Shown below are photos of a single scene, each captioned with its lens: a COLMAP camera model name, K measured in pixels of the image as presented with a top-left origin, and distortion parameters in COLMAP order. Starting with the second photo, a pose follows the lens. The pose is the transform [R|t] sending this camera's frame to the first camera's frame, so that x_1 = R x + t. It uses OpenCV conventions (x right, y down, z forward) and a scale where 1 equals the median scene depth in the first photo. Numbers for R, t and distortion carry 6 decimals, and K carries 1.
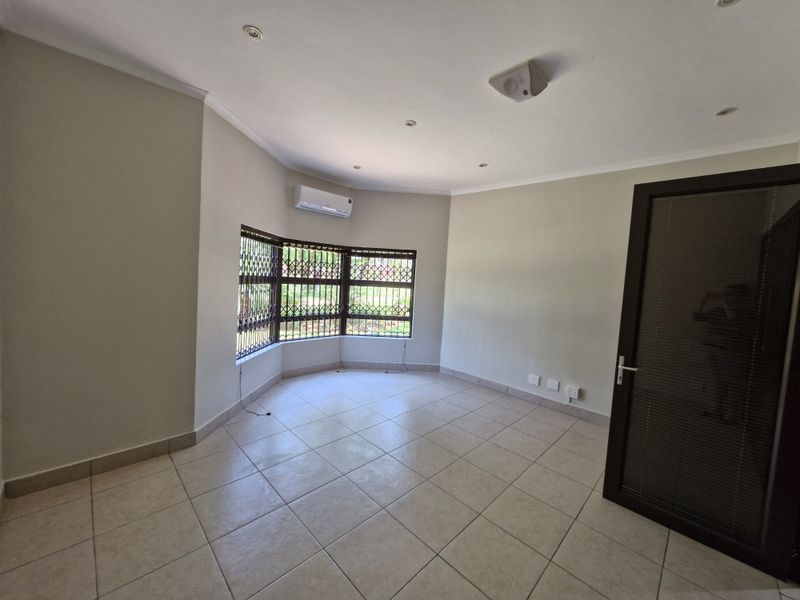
lens RADIAL K [[313.9, 0, 401.0], [0, 313.9, 294.5], [0, 0, 1]] dist [0.011454, -0.005645]
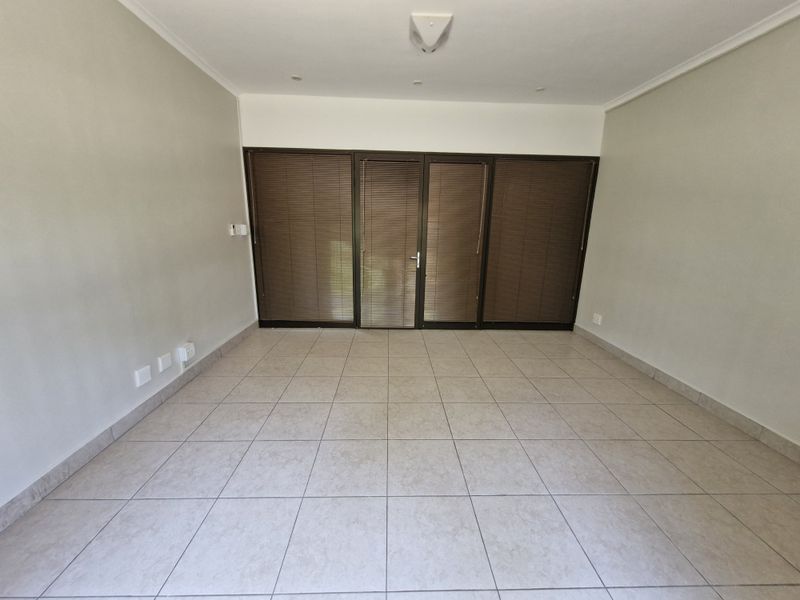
lens RADIAL K [[313.9, 0, 401.0], [0, 313.9, 294.5], [0, 0, 1]] dist [0.011454, -0.005645]
pose [[-0.725334, -0.227560, 0.649698, -0.250137], [-0.023239, 0.951340, 0.307266, -0.056028], [-0.688005, 0.207772, -0.695327, 1.027041]]
